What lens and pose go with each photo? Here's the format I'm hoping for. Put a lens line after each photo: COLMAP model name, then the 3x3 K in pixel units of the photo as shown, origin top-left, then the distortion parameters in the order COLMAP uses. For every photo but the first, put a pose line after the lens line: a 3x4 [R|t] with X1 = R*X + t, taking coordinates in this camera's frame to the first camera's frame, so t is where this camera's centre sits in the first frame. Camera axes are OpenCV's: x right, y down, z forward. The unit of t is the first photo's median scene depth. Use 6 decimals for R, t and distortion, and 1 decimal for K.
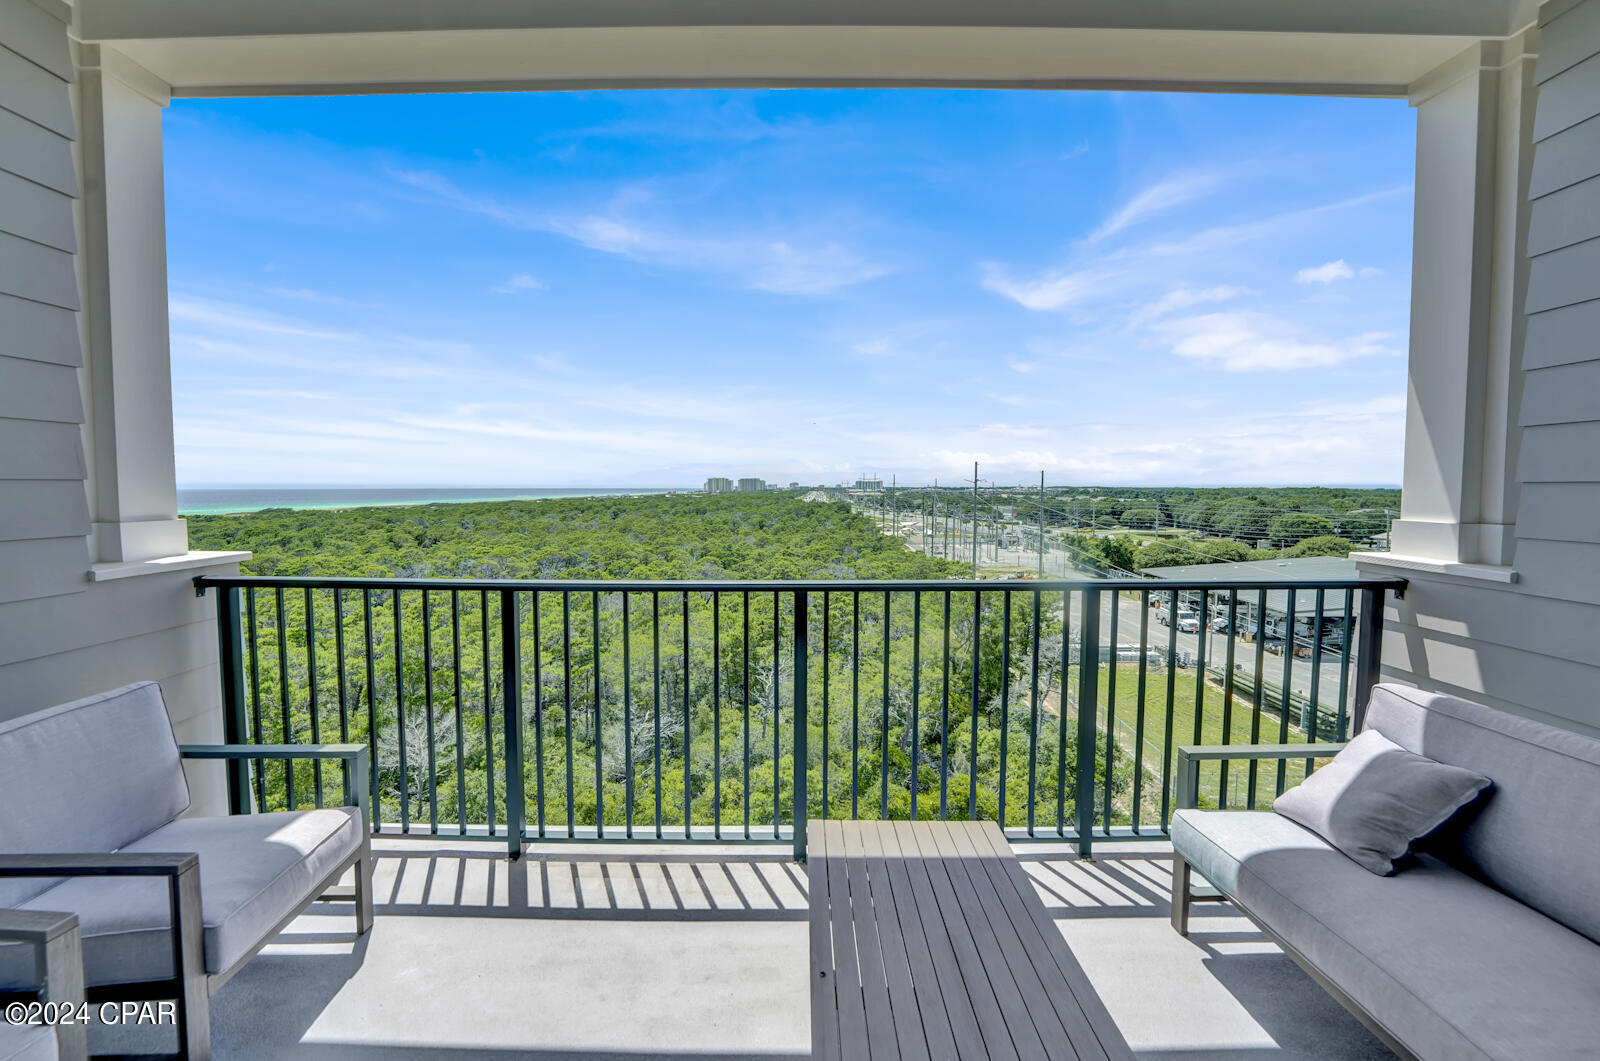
lens RADIAL K [[672.8, 0, 791.3], [0, 672.8, 521.8], [0, 0, 1]] dist [-0.026114, 0.000857]
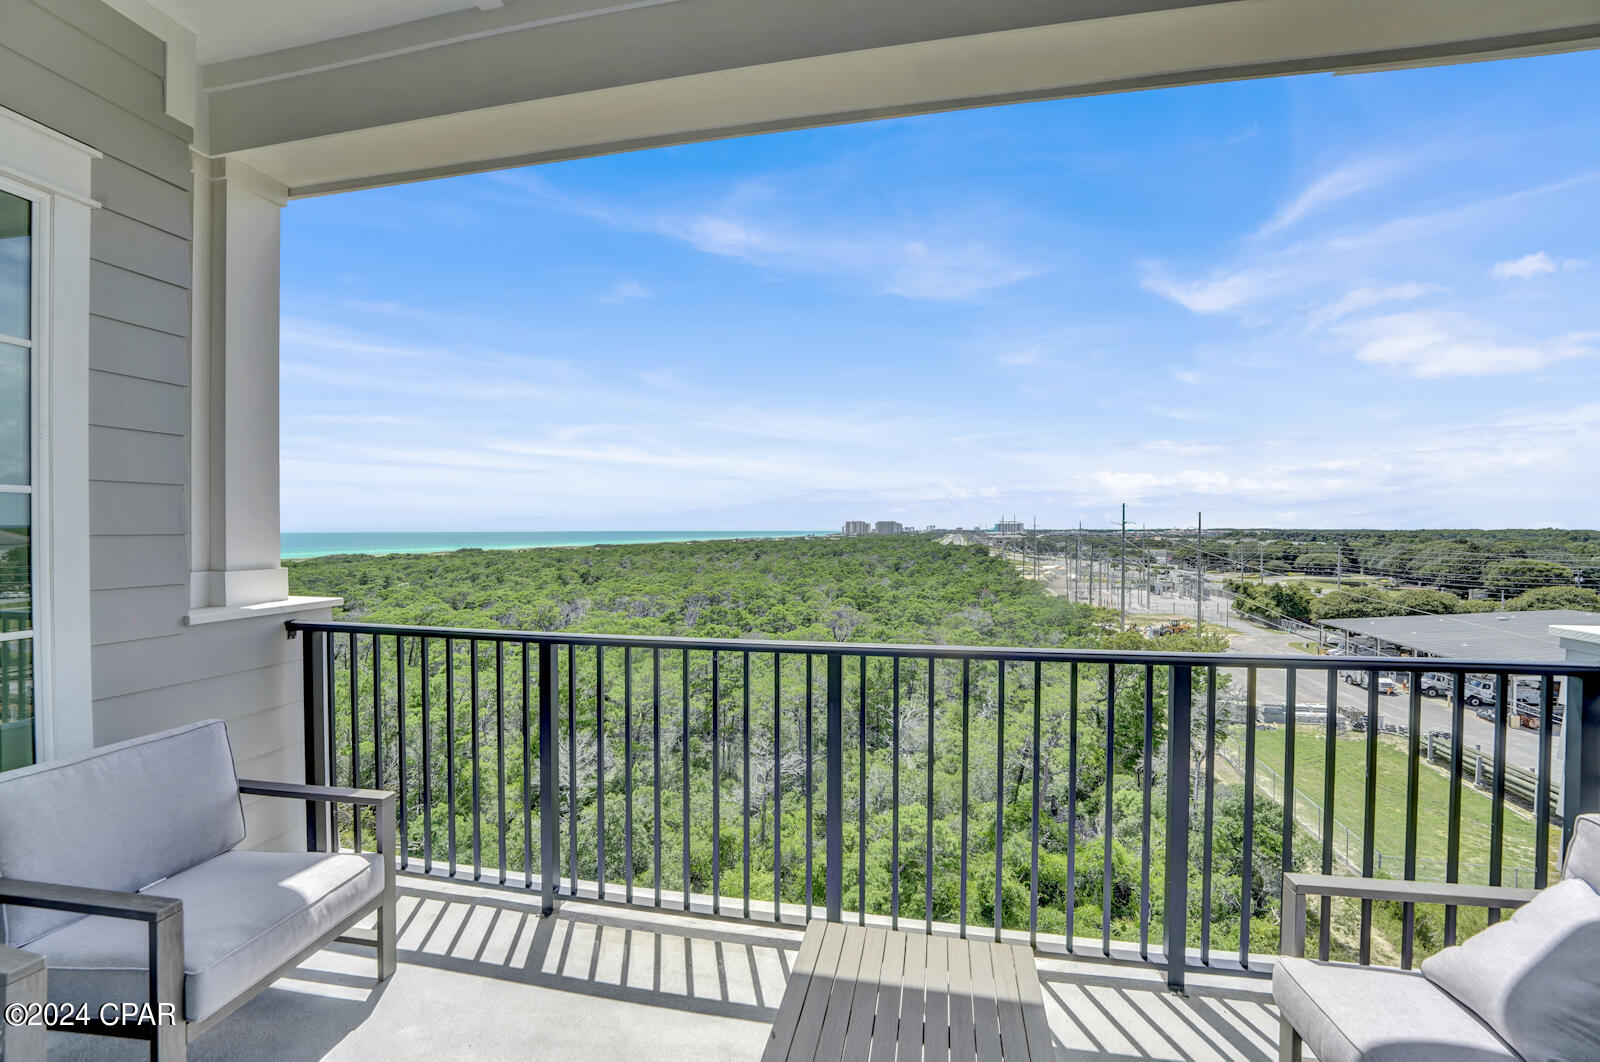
lens RADIAL K [[657.0, 0, 795.3], [0, 657.0, 533.6], [0, 0, 1]] dist [-0.030834, 0.004665]
pose [[0.980057, 0.000018, -0.198717, 0.139020], [-0.009077, 0.998960, -0.044679, -0.020857], [0.198510, 0.045592, 0.979038, 0.102960]]
